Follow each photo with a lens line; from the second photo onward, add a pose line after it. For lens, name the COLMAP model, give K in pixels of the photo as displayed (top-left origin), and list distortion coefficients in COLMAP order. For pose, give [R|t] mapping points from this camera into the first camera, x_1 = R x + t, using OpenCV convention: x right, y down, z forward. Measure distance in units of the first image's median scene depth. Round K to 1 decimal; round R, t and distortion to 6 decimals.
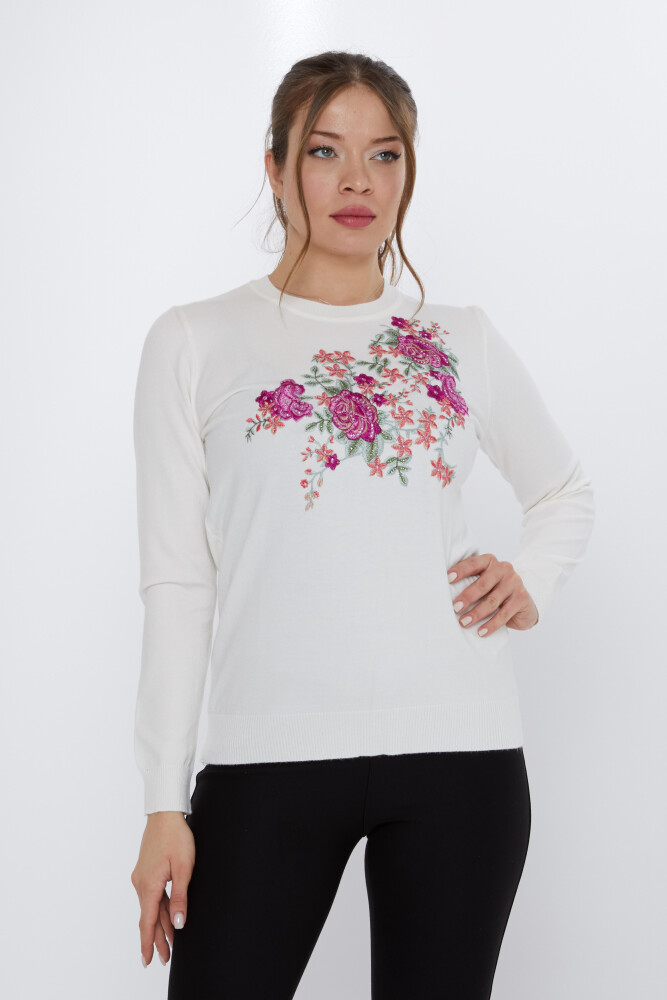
lens RADIAL K [[3955.4, 0, 335.6], [0, 3955.4, 499.0], [0, 0, 1]] dist [-0.008646, 0.000000]
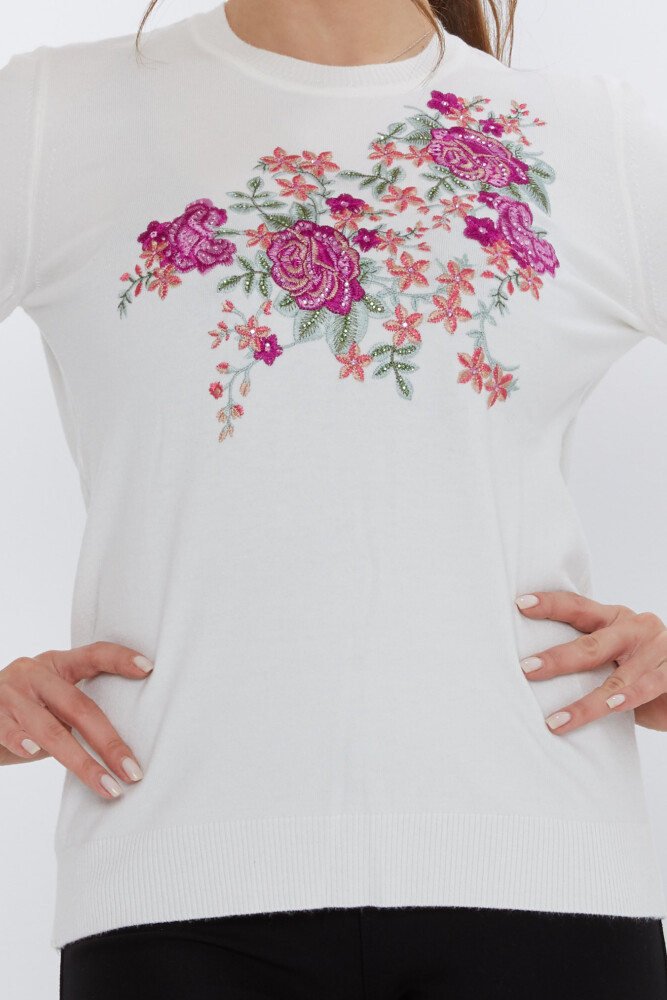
lens RADIAL K [[3955.4, 0, 331.4], [0, 3955.4, 500.3], [0, 0, 1]] dist [-0.008646, 0.000000]
pose [[0.992556, 0.004656, 0.121699, -0.058713], [-0.015660, 0.995853, 0.089621, -0.038095], [-0.120777, -0.090860, 0.988513, 0.478454]]
